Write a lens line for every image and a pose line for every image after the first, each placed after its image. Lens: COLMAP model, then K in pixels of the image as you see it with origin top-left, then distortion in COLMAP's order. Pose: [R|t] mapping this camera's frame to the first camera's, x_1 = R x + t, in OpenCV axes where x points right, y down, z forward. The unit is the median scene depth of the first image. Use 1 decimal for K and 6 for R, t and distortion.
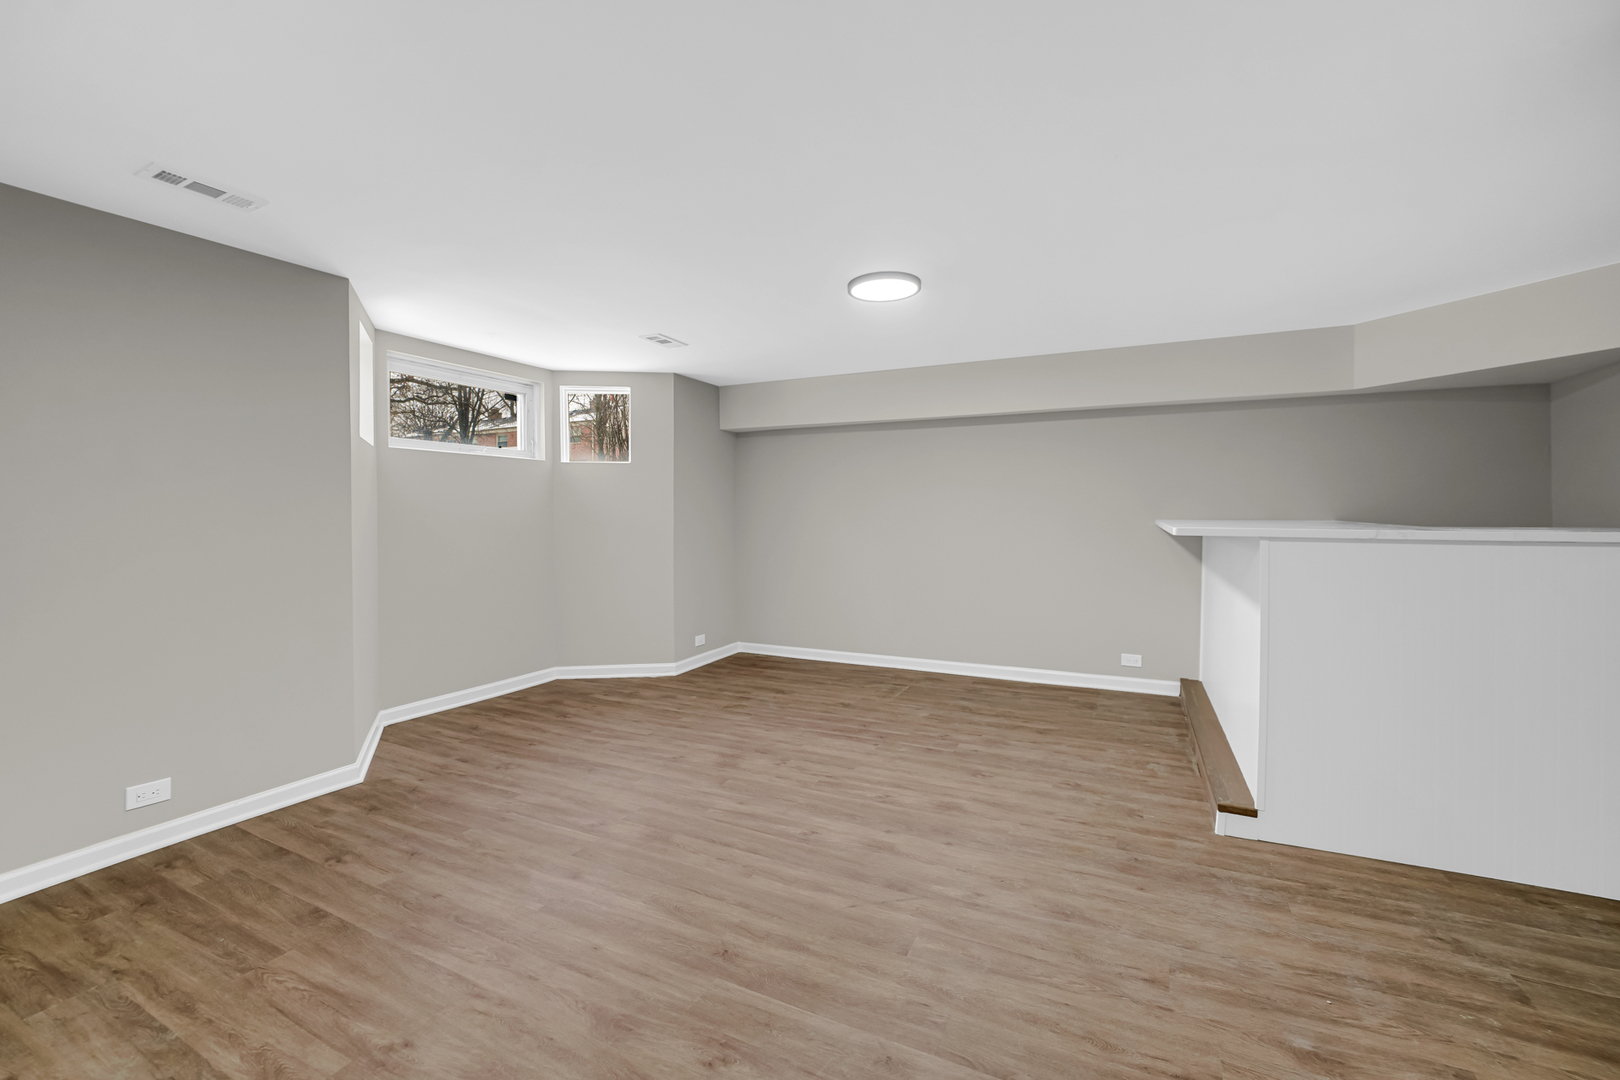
lens RADIAL K [[667.5, 0, 804.3], [0, 667.5, 531.9], [0, 0, 1]] dist [-0.019369, 0.000020]
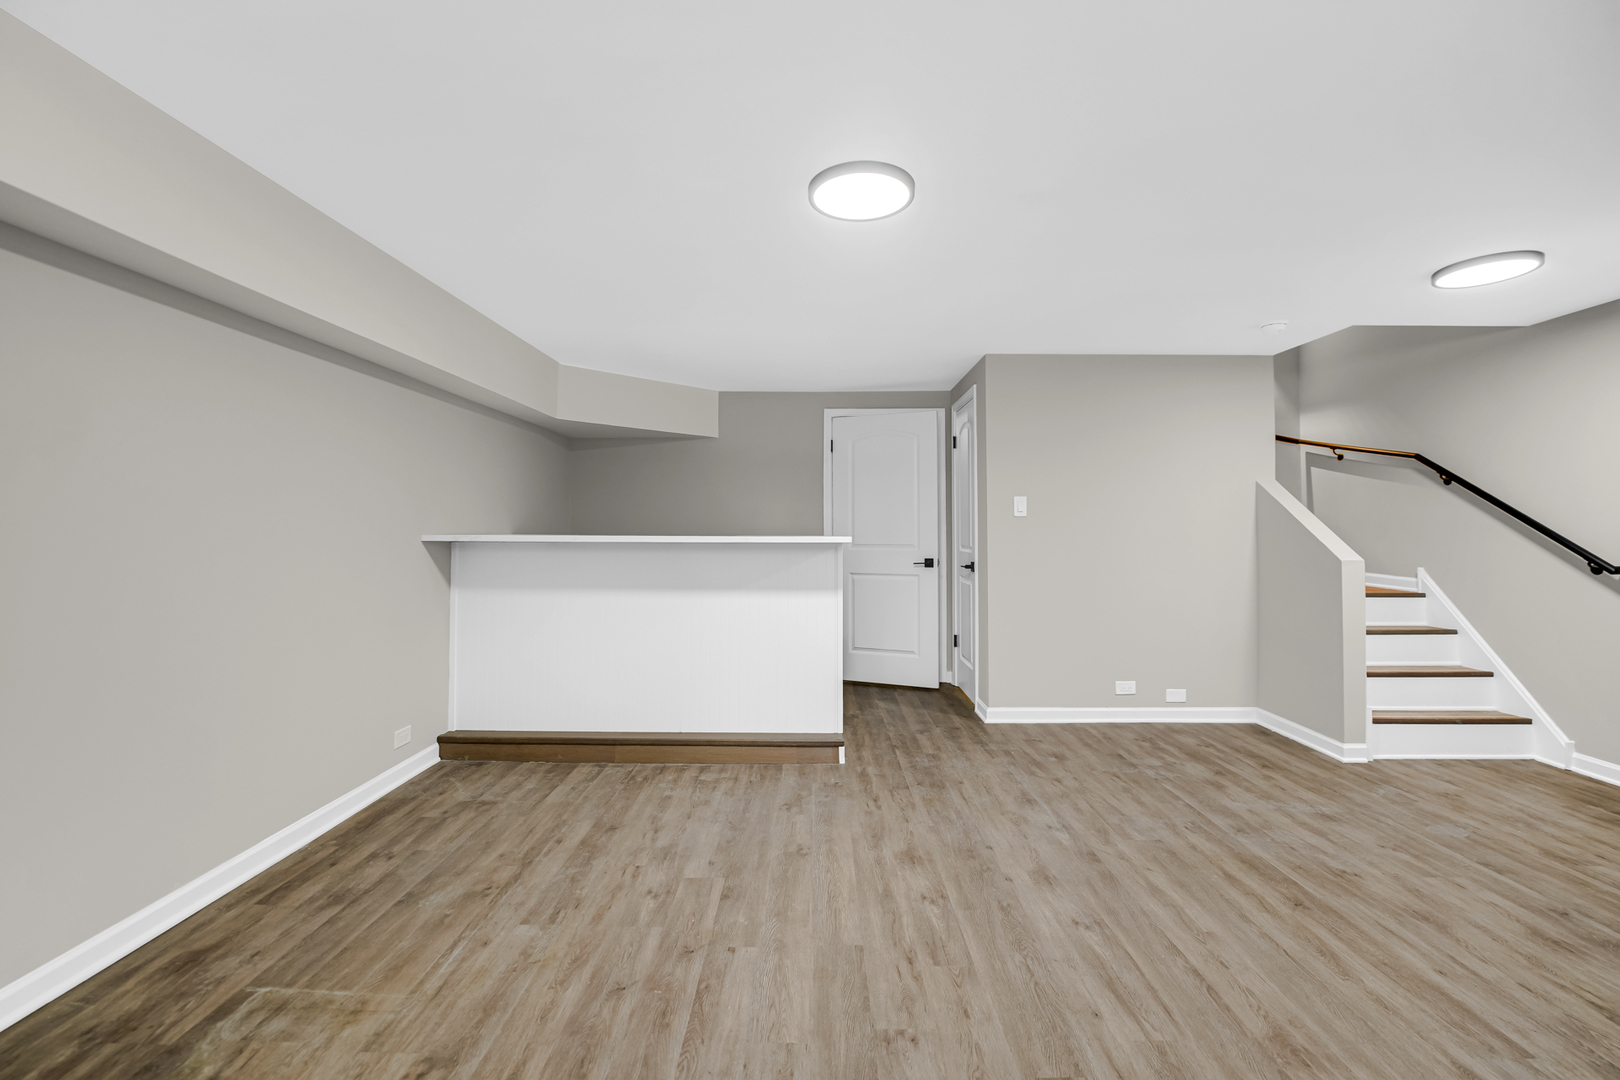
lens RADIAL K [[667.5, 0, 803.3], [0, 667.5, 541.1], [0, 0, 1]] dist [-0.019369, 0.000020]
pose [[-0.435735, -0.011127, 0.900006, -0.500279], [0.024149, 0.999419, 0.024048, -0.029512], [-0.899751, 0.032213, -0.435213, 1.472142]]
